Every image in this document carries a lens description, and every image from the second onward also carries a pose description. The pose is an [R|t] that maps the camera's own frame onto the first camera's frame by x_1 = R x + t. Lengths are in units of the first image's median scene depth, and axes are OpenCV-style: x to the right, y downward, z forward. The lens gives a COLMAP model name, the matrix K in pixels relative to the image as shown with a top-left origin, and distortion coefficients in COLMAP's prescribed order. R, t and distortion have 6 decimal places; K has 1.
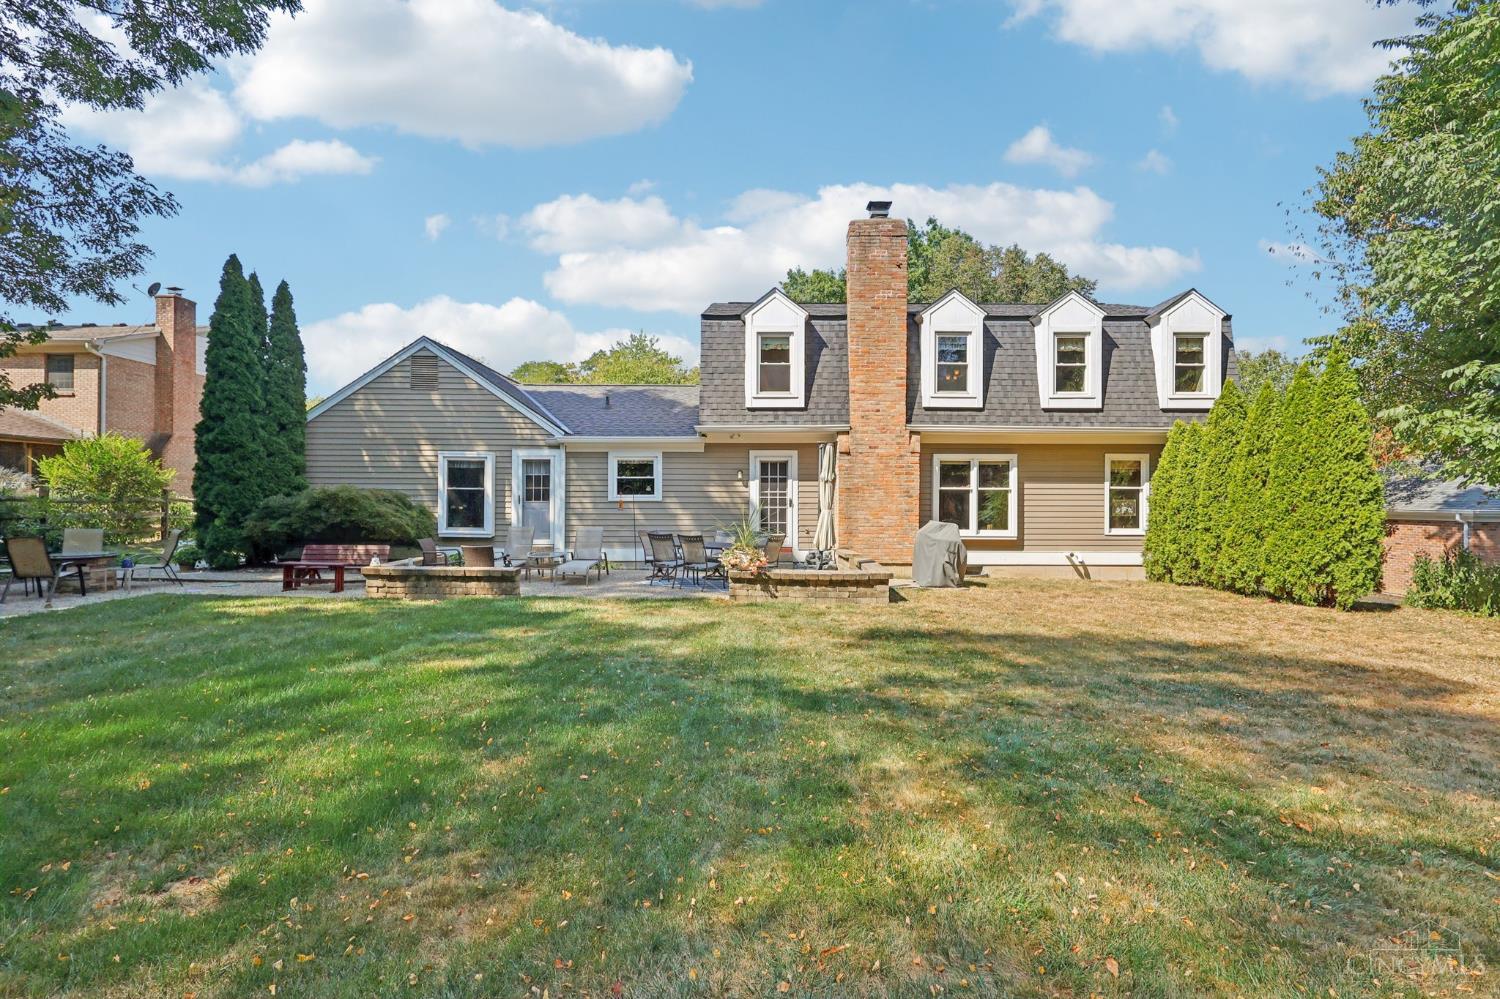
lens RADIAL K [[686.7, 0, 742.1], [0, 686.7, 491.8], [0, 0, 1]] dist [-0.002937, 0.000274]
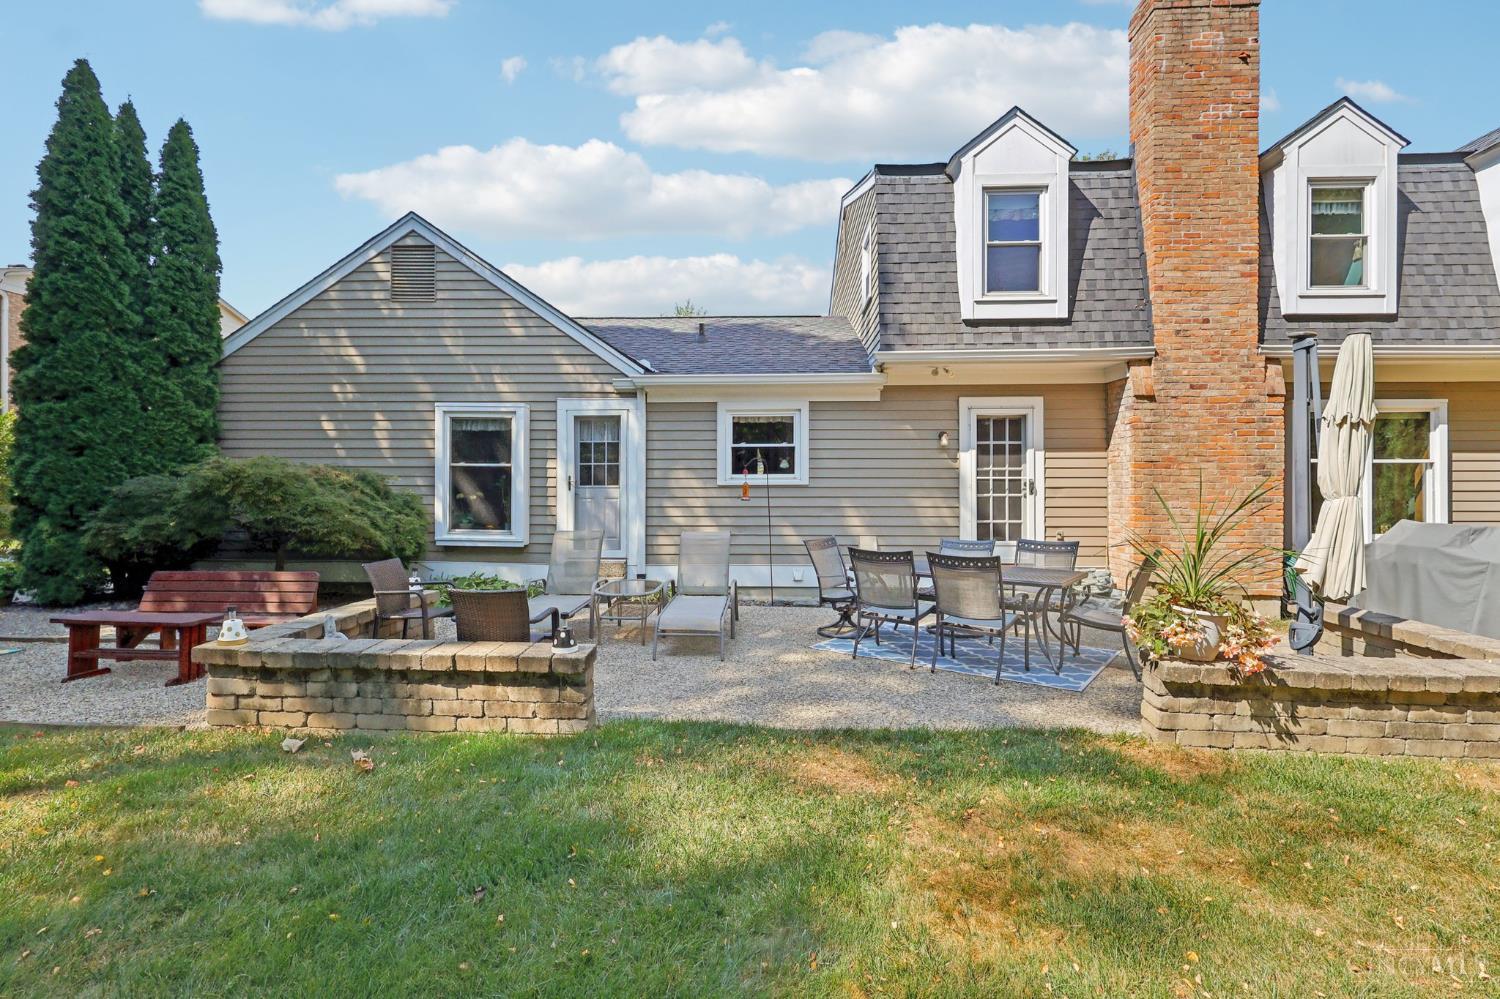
lens RADIAL K [[686.7, 0, 742.1], [0, 686.7, 491.8], [0, 0, 1]] dist [-0.002937, 0.000274]
pose [[0.998986, -0.002475, -0.044959, -0.150684], [0.003014, 0.999924, 0.011916, 0.012458], [0.044926, -0.012039, 0.998918, 0.417762]]
